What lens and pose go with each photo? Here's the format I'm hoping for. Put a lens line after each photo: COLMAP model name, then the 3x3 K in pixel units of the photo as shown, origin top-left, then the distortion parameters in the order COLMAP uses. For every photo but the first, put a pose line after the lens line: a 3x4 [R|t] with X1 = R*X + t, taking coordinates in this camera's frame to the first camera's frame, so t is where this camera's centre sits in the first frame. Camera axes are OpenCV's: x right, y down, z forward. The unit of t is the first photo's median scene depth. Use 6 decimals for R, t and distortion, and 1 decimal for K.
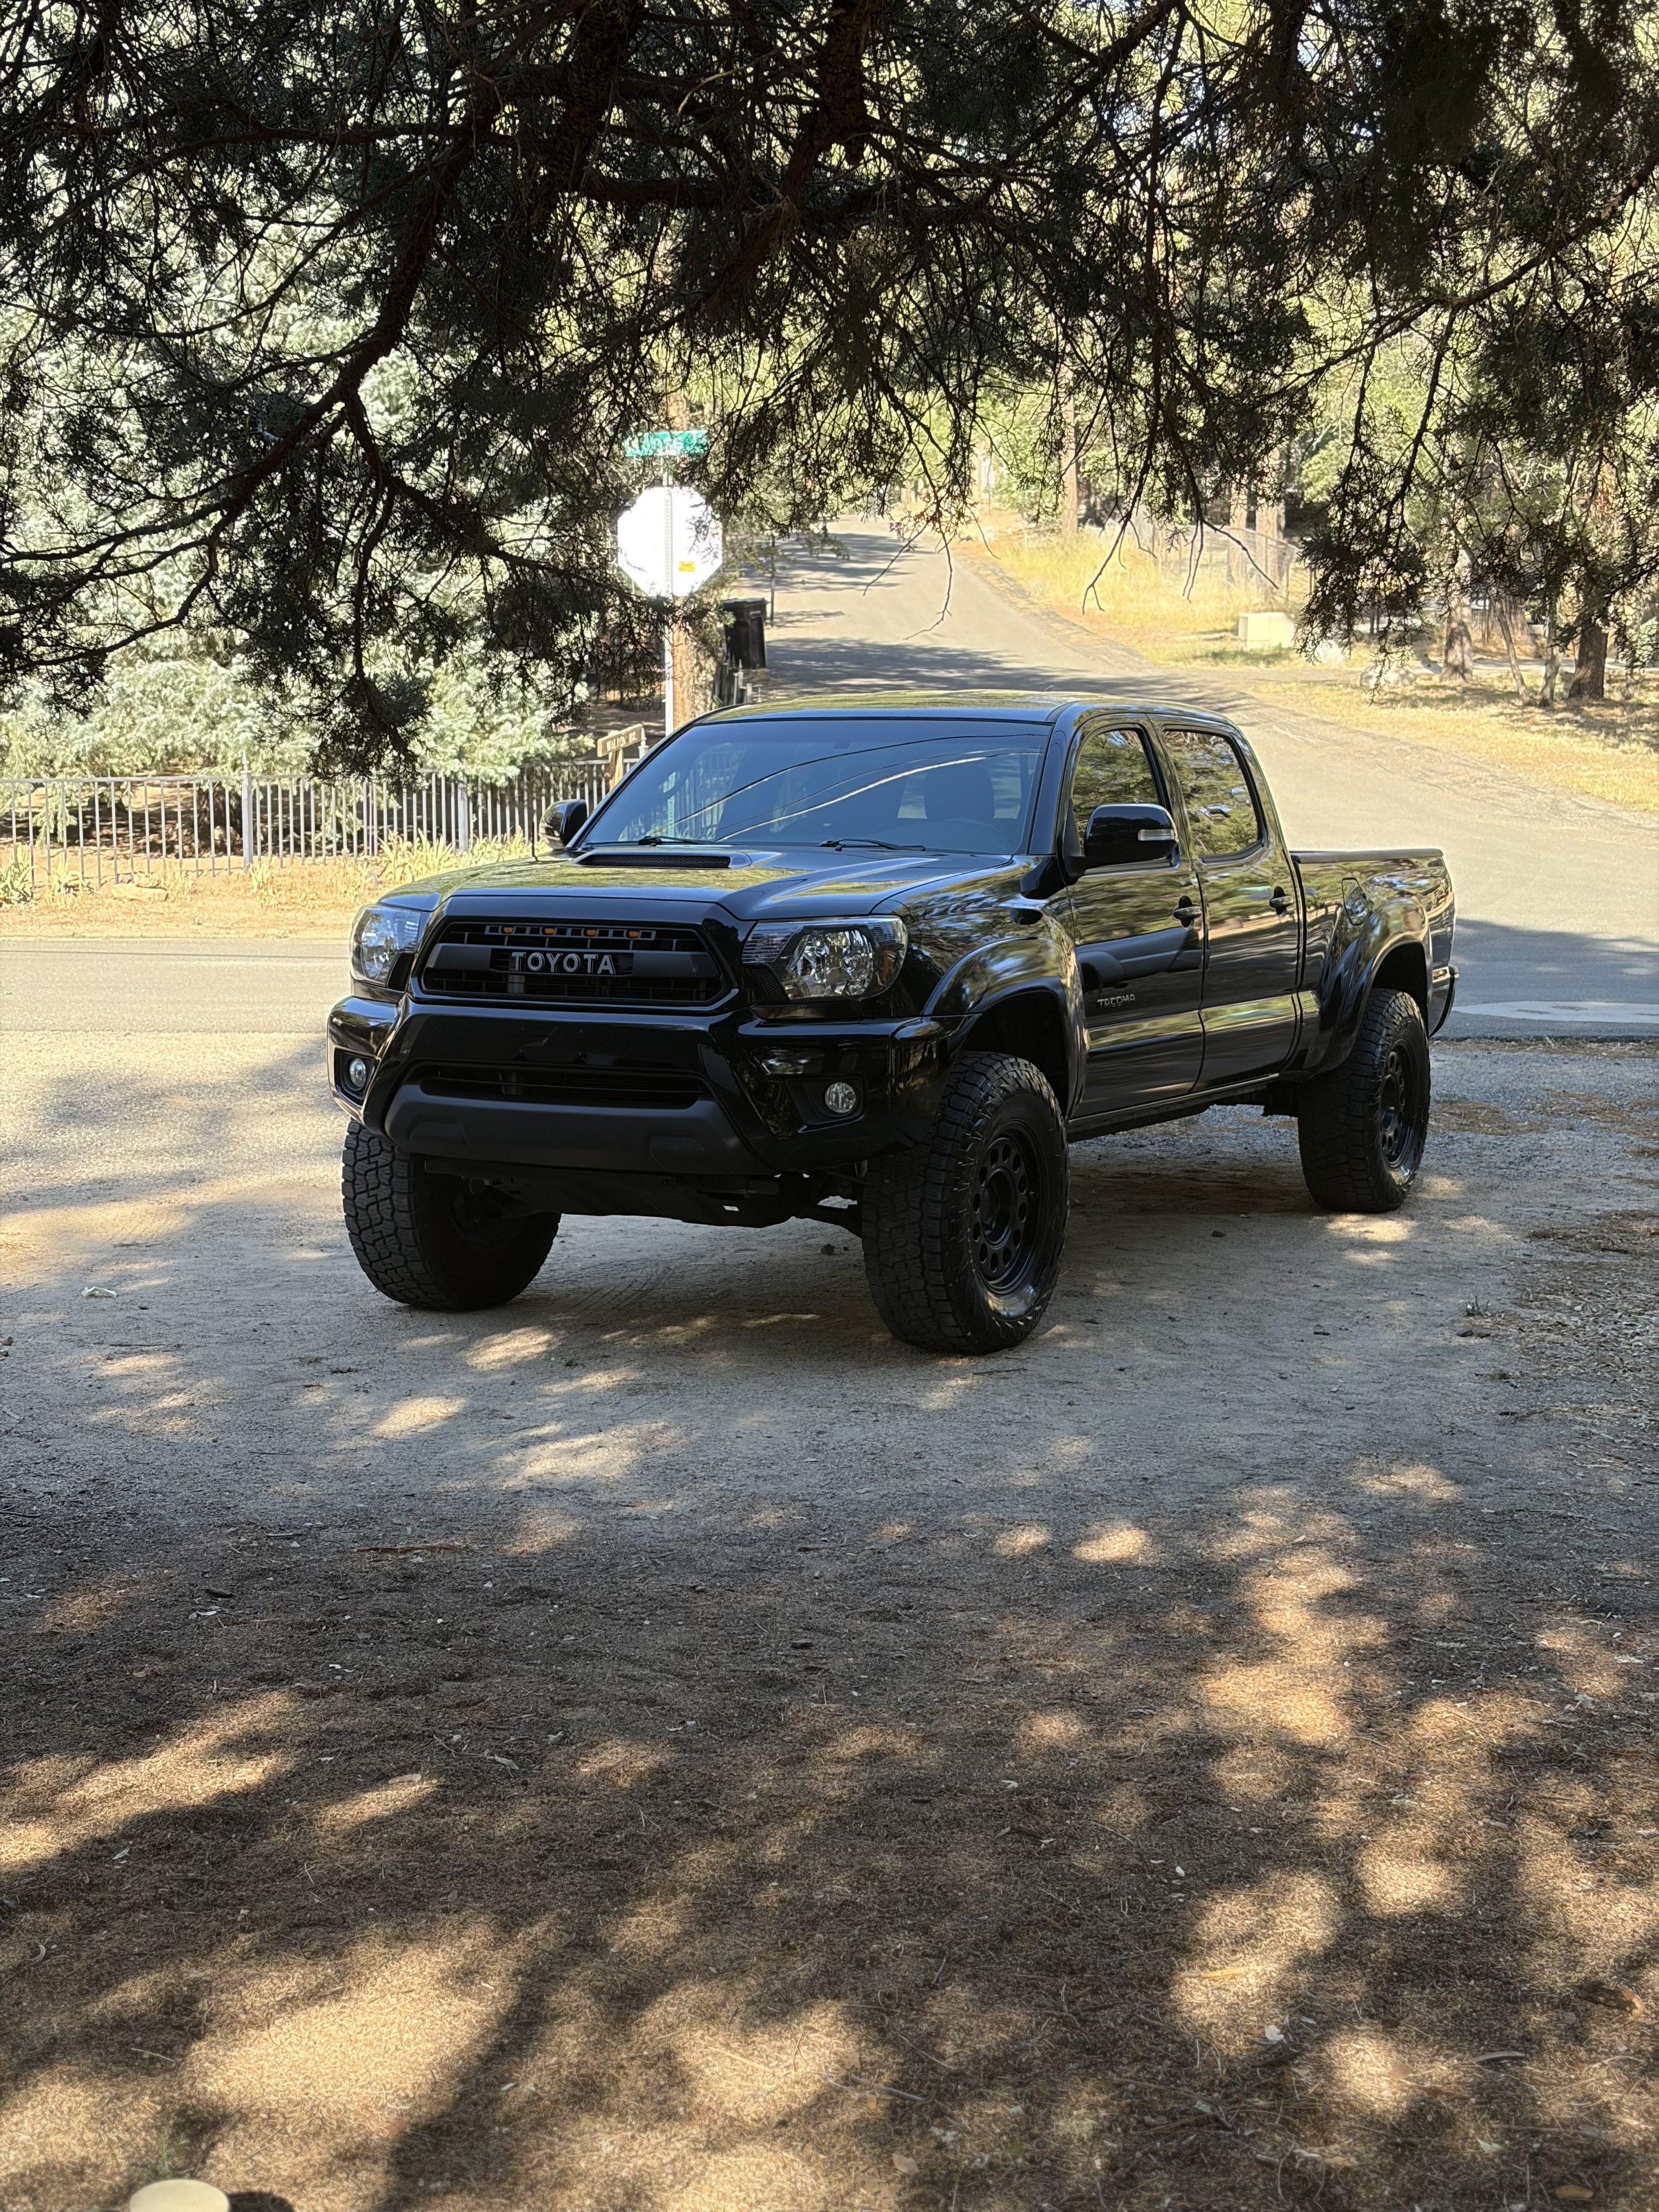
lens RADIAL K [[3375.4, 0, 820.2], [0, 3375.4, 1105.5], [0, 0, 1]] dist [0.169882, 0.000000]
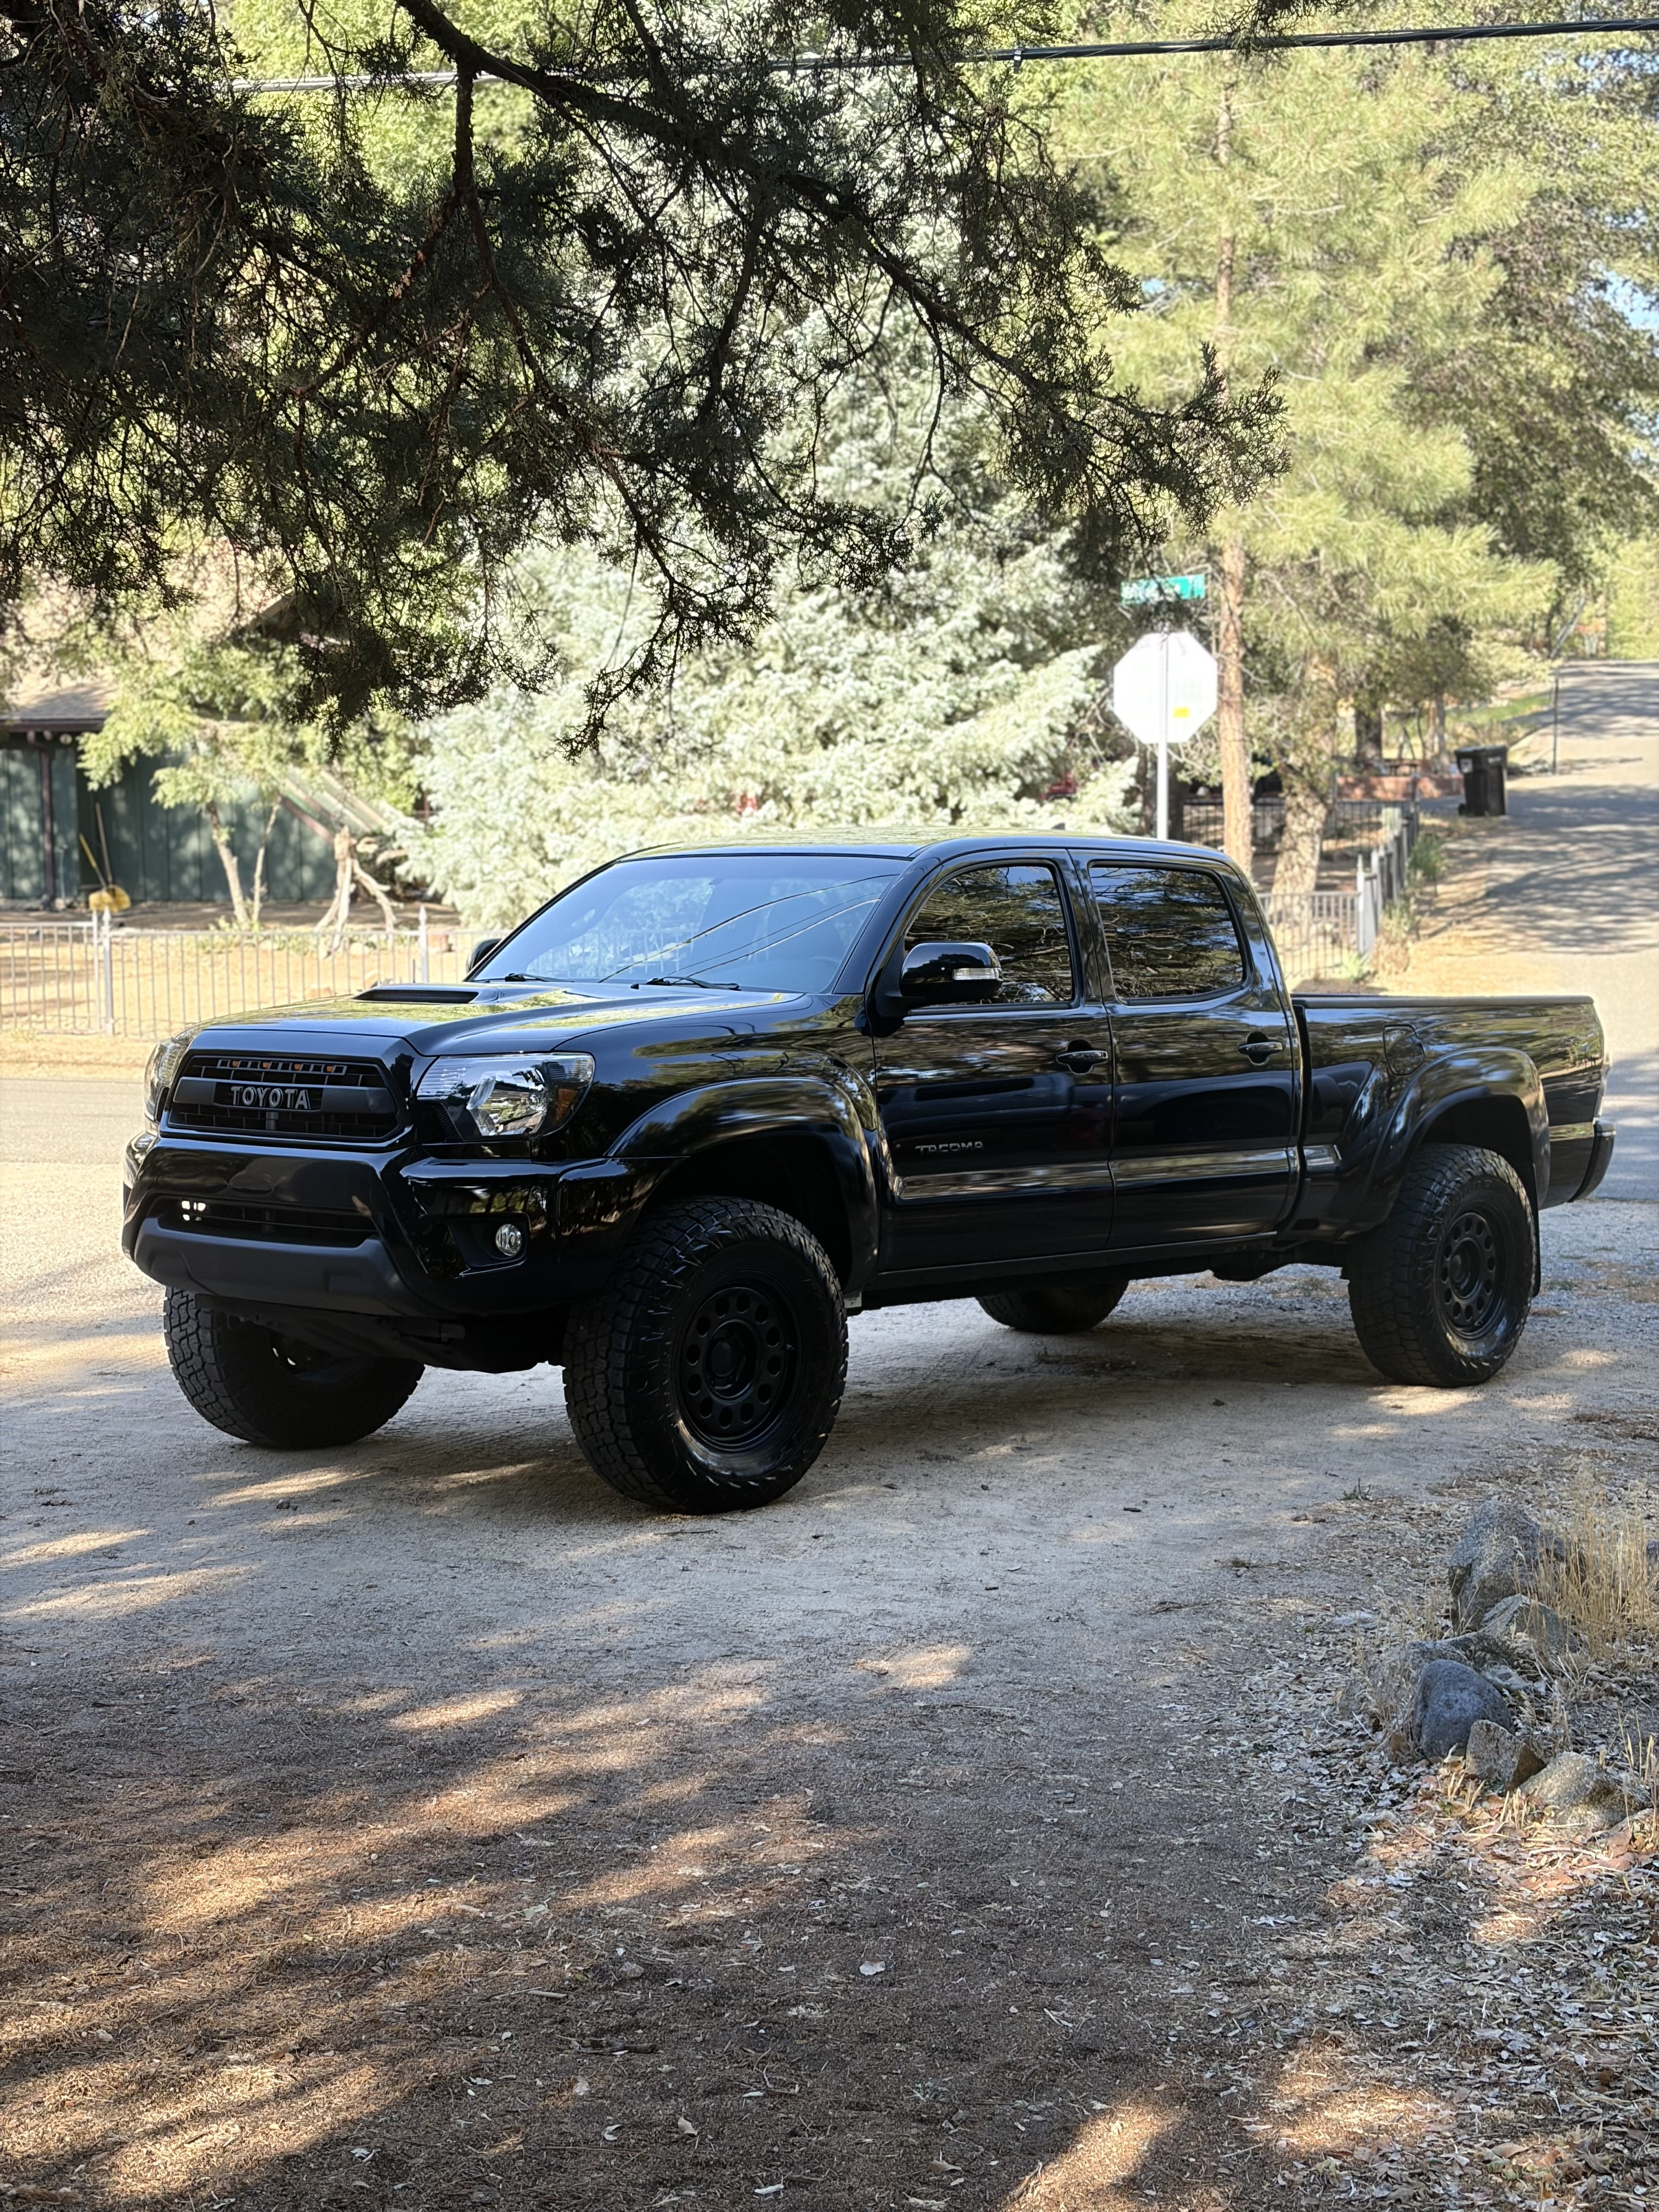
lens RADIAL K [[3375.4, 0, 843.3], [0, 3375.4, 1113.9], [0, 0, 1]] dist [0.169882, 0.000000]
pose [[0.956681, 0.011466, -0.290913, 0.344471], [-0.024481, 0.998853, -0.041141, -0.000597], [0.290108, 0.046480, 0.955865, 0.092305]]
